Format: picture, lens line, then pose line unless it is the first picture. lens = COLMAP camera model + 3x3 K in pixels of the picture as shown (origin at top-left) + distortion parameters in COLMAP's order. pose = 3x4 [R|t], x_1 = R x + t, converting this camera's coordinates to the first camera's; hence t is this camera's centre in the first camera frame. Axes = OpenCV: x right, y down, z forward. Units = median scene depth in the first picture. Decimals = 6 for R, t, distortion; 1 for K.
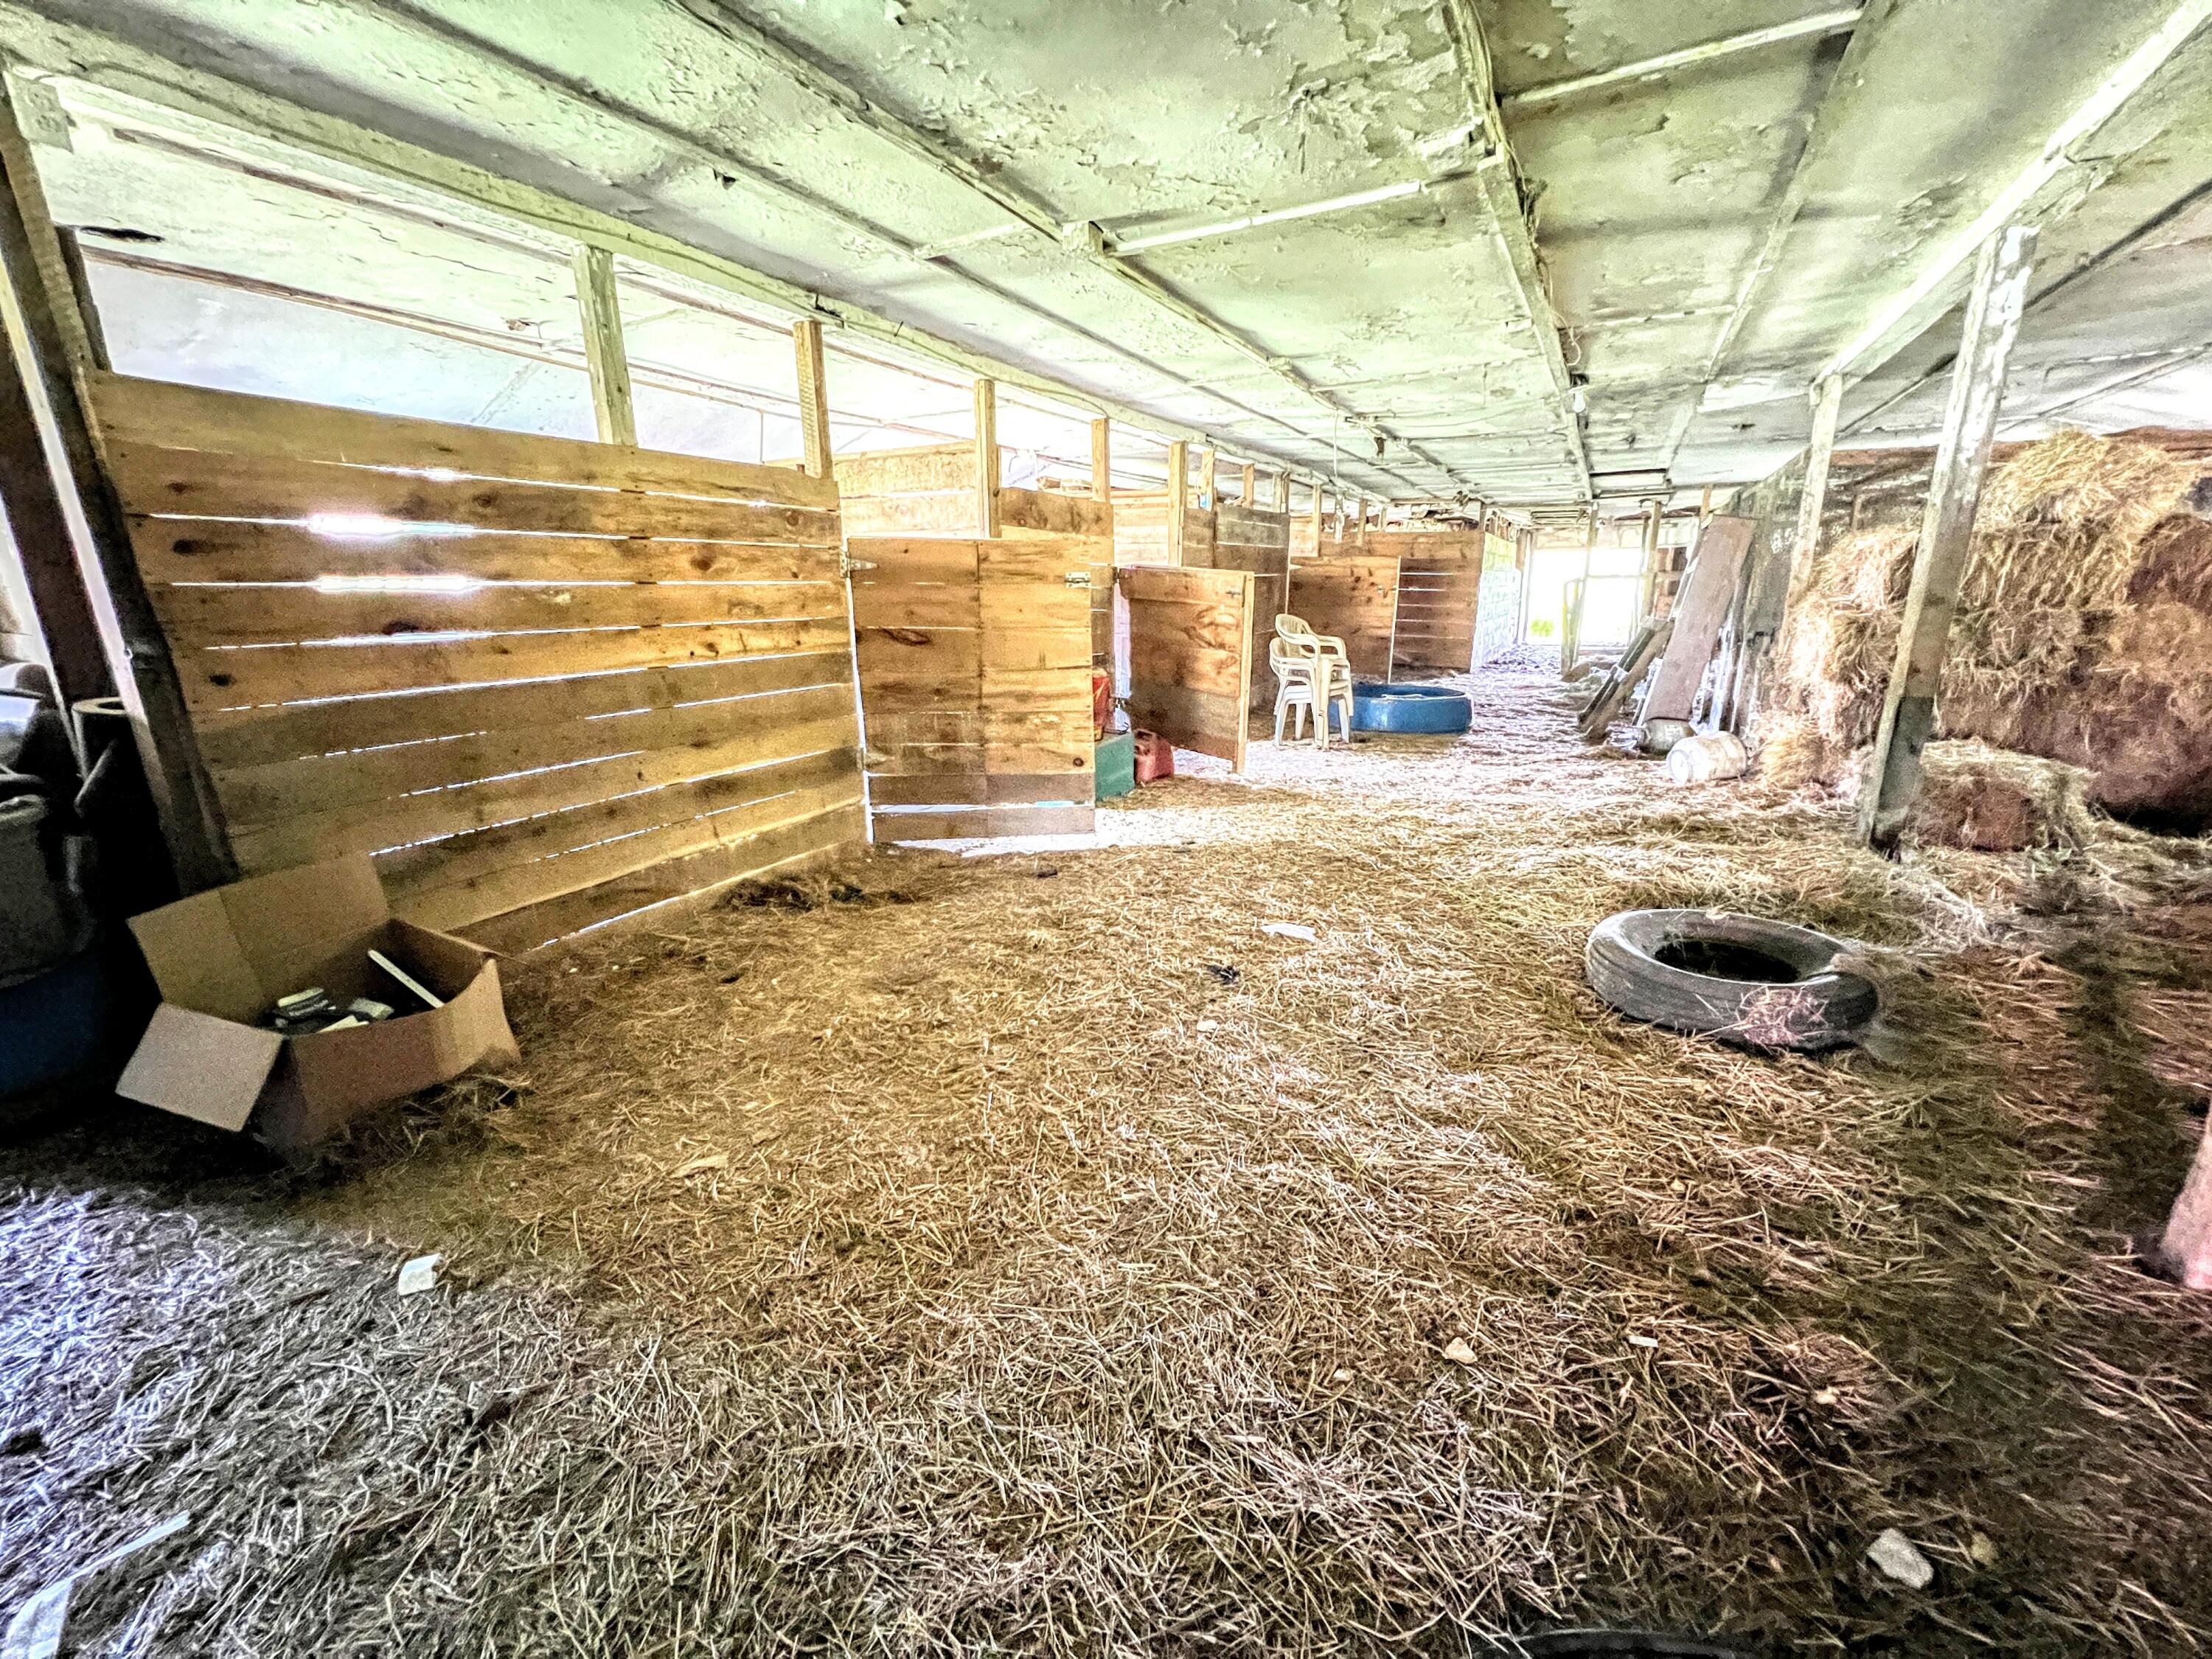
lens RADIAL K [[882.4, 0, 1113.9], [0, 882.4, 825.5], [0, 0, 1]] dist [-0.001881, -0.000220]
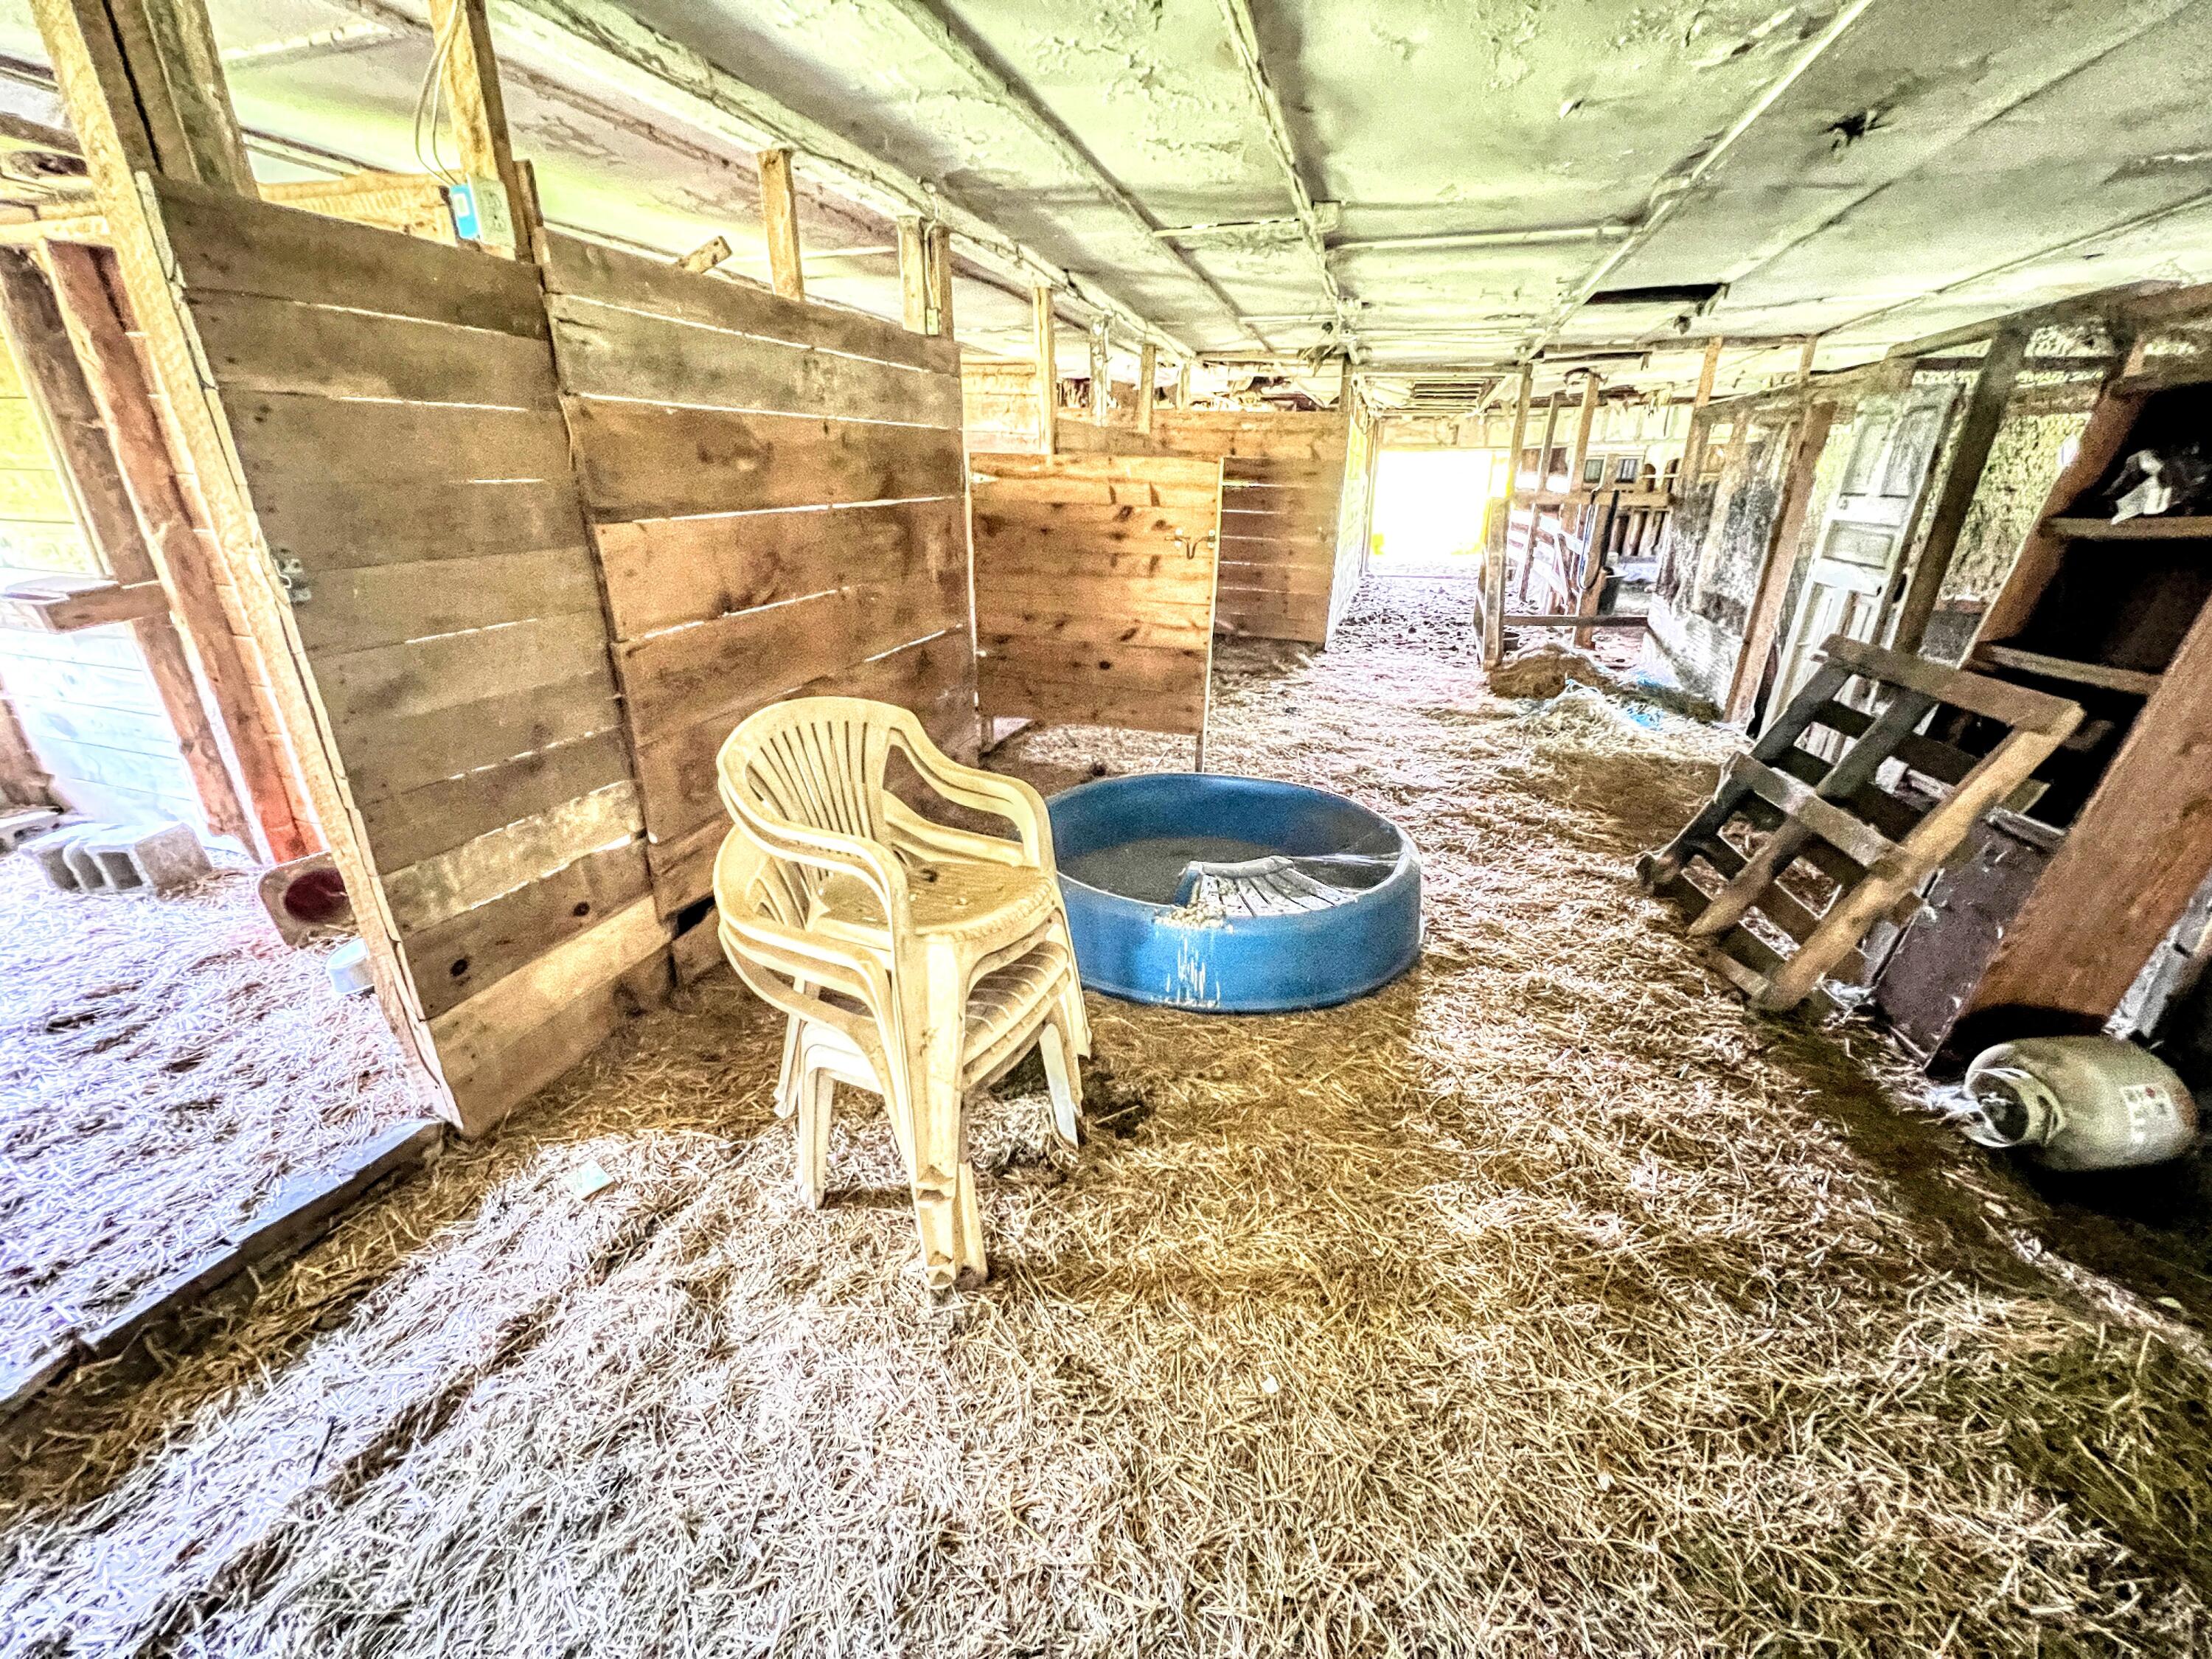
lens RADIAL K [[882.4, 0, 1100.0], [0, 882.4, 823.6], [0, 0, 1]] dist [-0.001881, -0.000220]
pose [[0.981724, -0.063302, 0.179473, 0.173018], [0.045015, 0.993537, 0.104197, -0.168966], [-0.184909, -0.094214, 0.978229, 0.555915]]
